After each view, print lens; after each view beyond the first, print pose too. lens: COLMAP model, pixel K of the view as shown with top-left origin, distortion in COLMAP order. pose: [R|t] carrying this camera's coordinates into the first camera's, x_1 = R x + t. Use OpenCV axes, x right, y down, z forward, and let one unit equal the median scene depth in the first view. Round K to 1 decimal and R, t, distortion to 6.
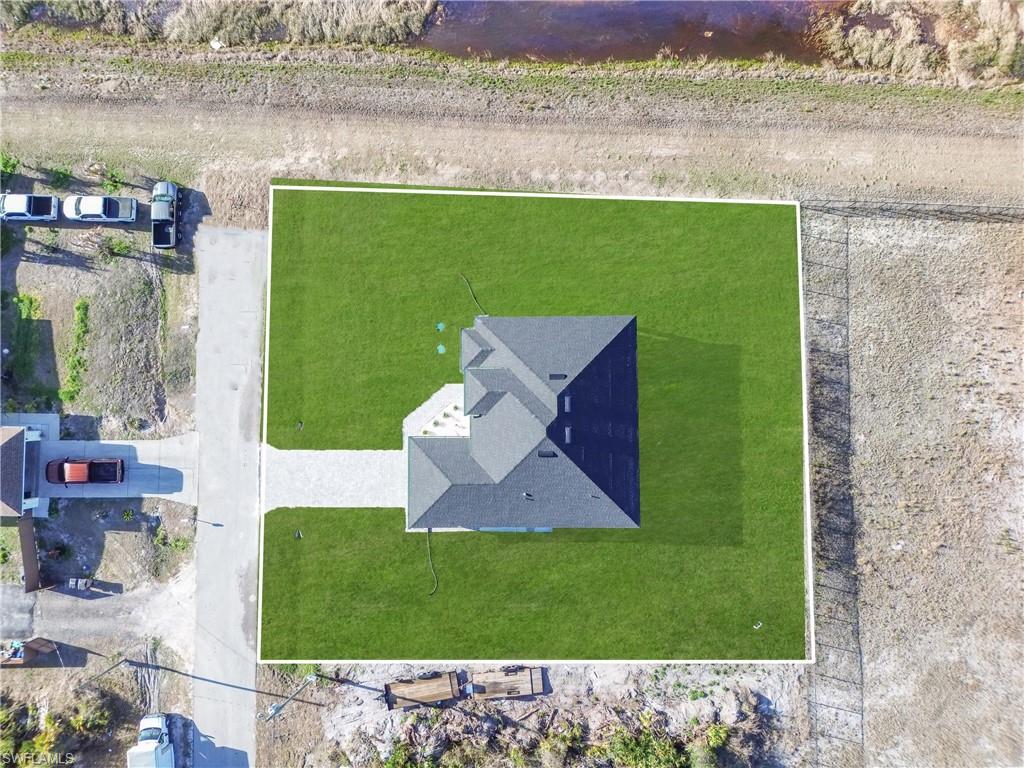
lens RADIAL K [[714.3, 0, 510.1], [0, 714.3, 384.6], [0, 0, 1]] dist [0.076803, -0.080481]
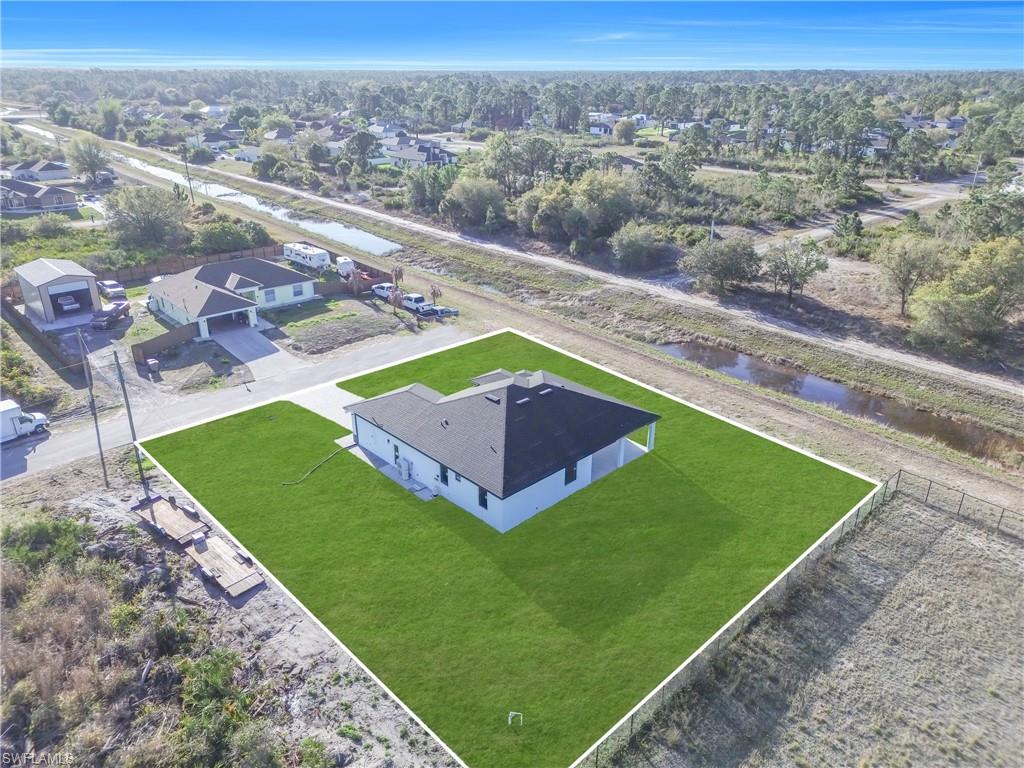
lens RADIAL K [[714.3, 0, 510.1], [0, 714.3, 384.6], [0, 0, 1]] dist [0.076803, -0.080481]
pose [[0.684349, 0.319205, -0.655572, 0.615826], [-0.729154, 0.301171, -0.614517, 0.594055], [0.001282, 0.898557, 0.438856, 0.507557]]
